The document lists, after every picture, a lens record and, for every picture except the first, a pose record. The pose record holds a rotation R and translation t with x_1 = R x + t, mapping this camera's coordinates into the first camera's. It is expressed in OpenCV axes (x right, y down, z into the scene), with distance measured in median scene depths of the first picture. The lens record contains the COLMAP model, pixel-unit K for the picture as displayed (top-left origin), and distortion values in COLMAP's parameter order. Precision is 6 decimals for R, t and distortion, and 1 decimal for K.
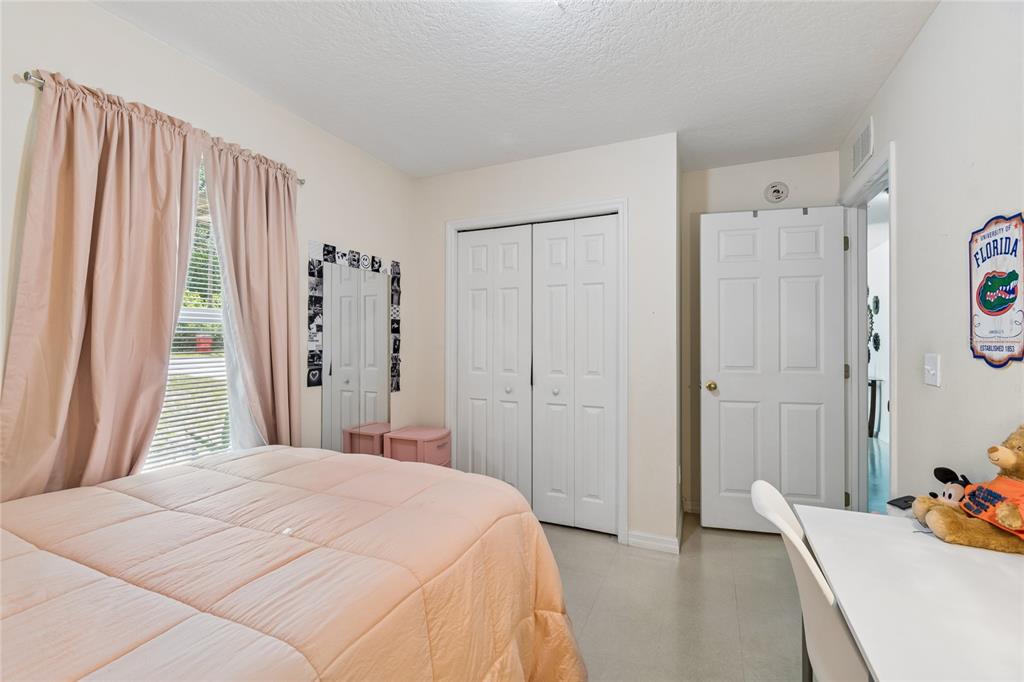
lens RADIAL K [[452.6, 0, 505.1], [0, 452.6, 338.7], [0, 0, 1]] dist [0.000628, 0.000231]
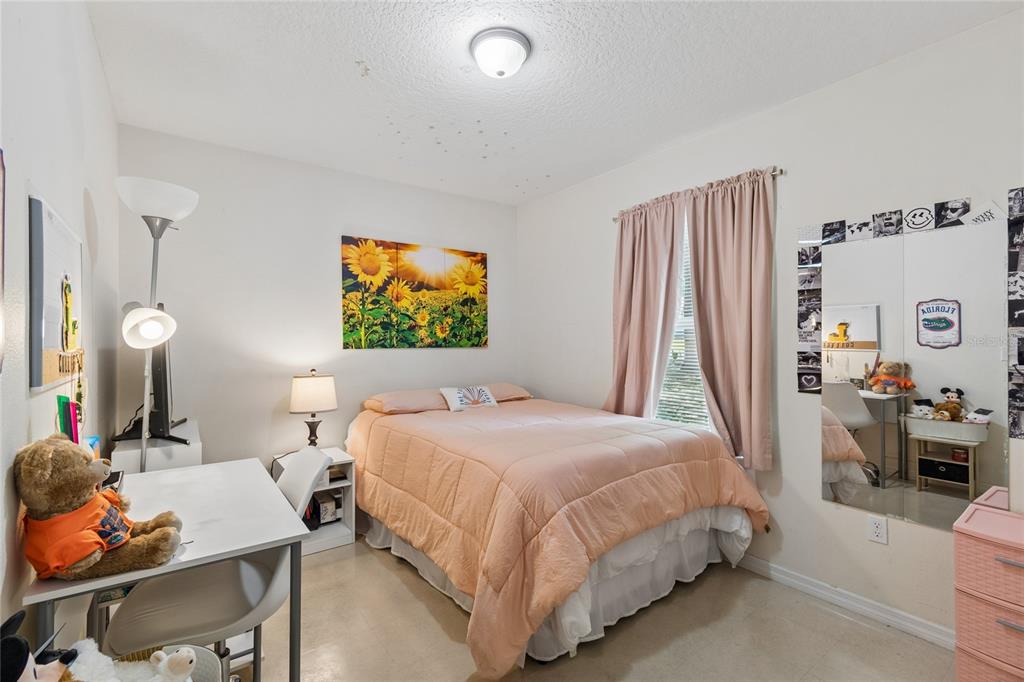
lens RADIAL K [[452.6, 0, 505.1], [0, 452.6, 338.7], [0, 0, 1]] dist [0.000628, 0.000231]
pose [[-0.499046, -0.002950, -0.866571, 0.610694], [0.003724, 0.999978, -0.005549, 0.003171], [0.866568, -0.005997, -0.499023, 0.907830]]
